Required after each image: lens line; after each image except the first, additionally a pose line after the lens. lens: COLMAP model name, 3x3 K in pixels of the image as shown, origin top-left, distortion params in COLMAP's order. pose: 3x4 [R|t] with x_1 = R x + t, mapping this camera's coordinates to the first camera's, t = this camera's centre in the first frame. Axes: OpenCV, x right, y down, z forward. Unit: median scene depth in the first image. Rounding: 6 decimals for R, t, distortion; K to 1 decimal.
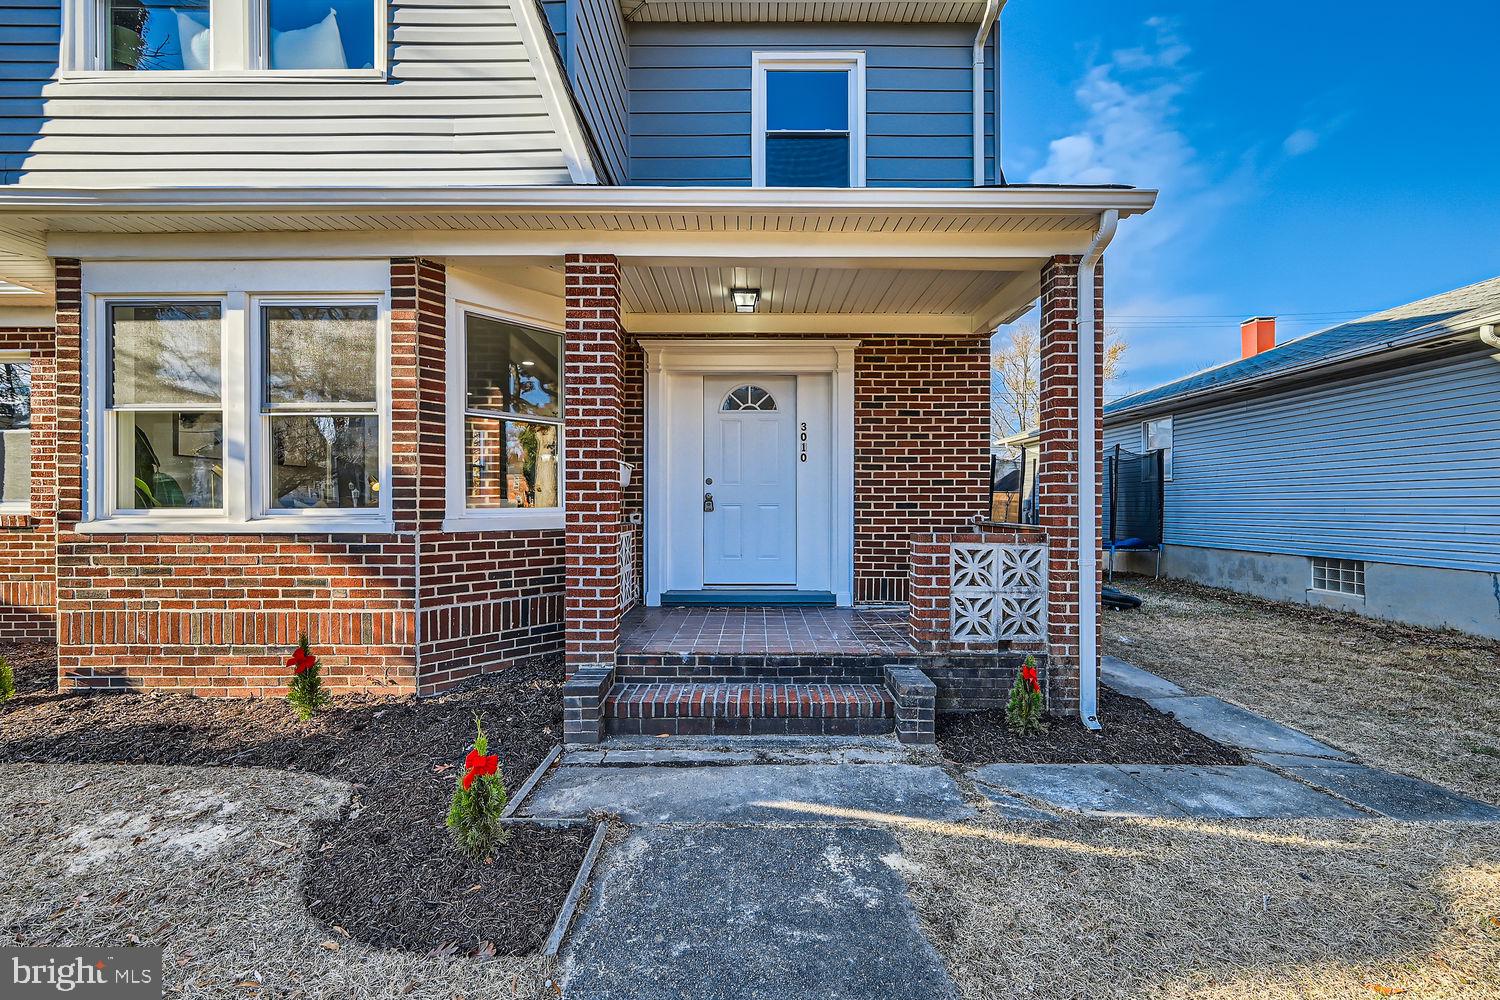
lens RADIAL K [[583.2, 0, 742.9], [0, 583.2, 511.5], [0, 0, 1]] dist [-0.008848, 0.005192]
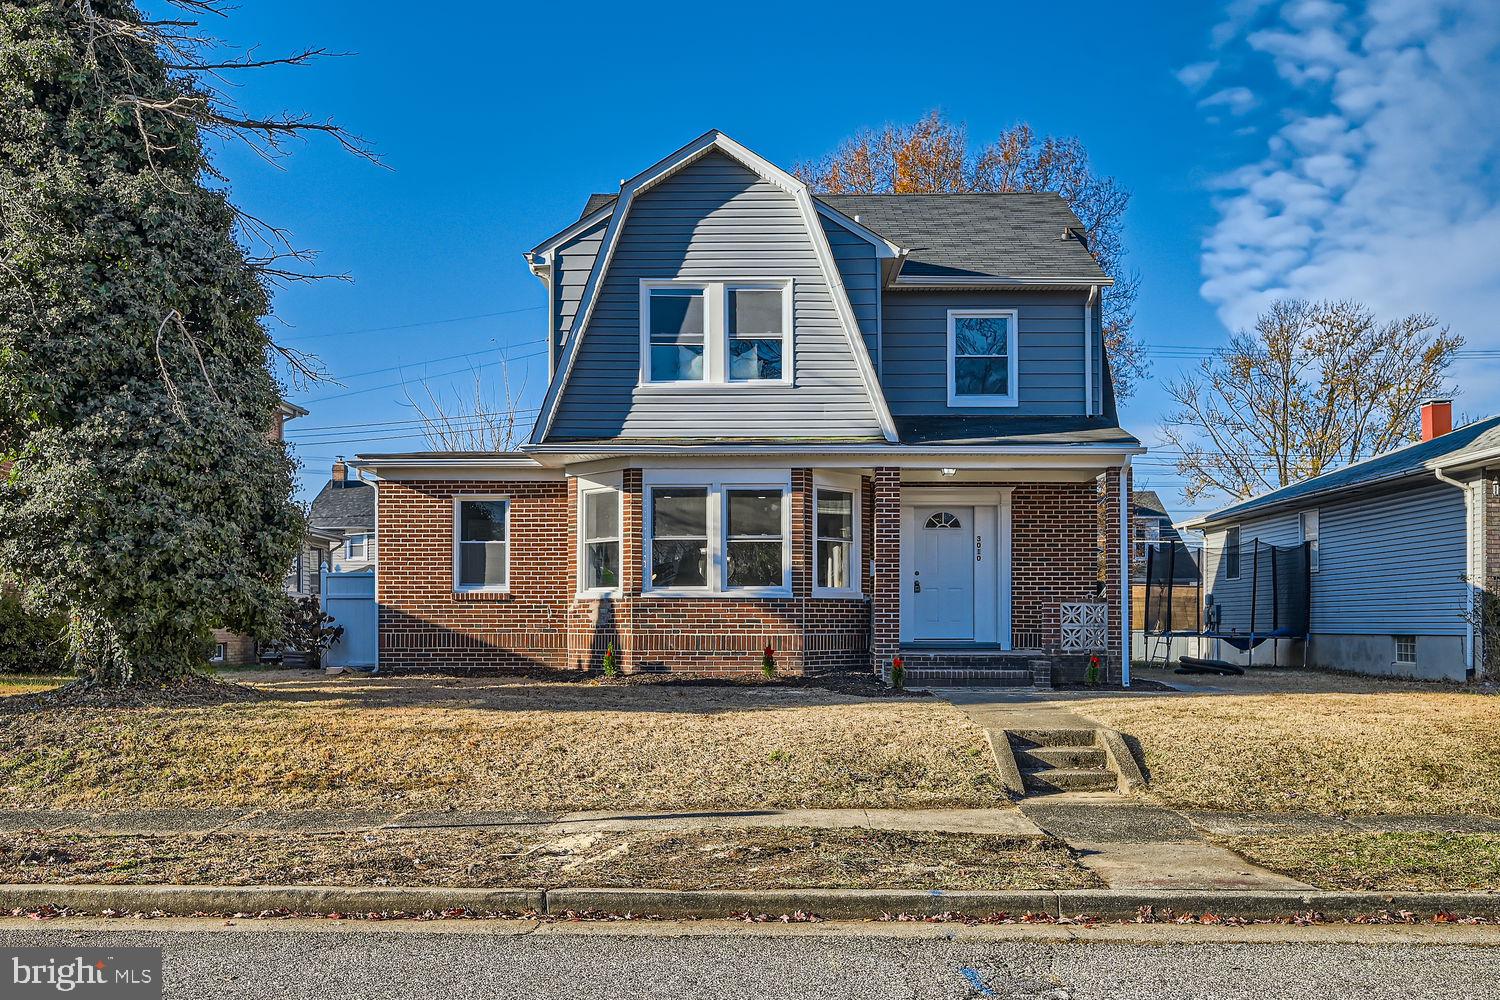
lens RADIAL K [[964.0, 0, 752.1], [0, 964.0, 602.5], [0, 0, 1]] dist [-0.001044, -0.001894]
pose [[0.998429, 0.001227, -0.056012, -0.541126], [-0.002366, 0.999792, -0.020277, 0.123083], [0.055976, 0.020378, 0.998224, -2.449365]]
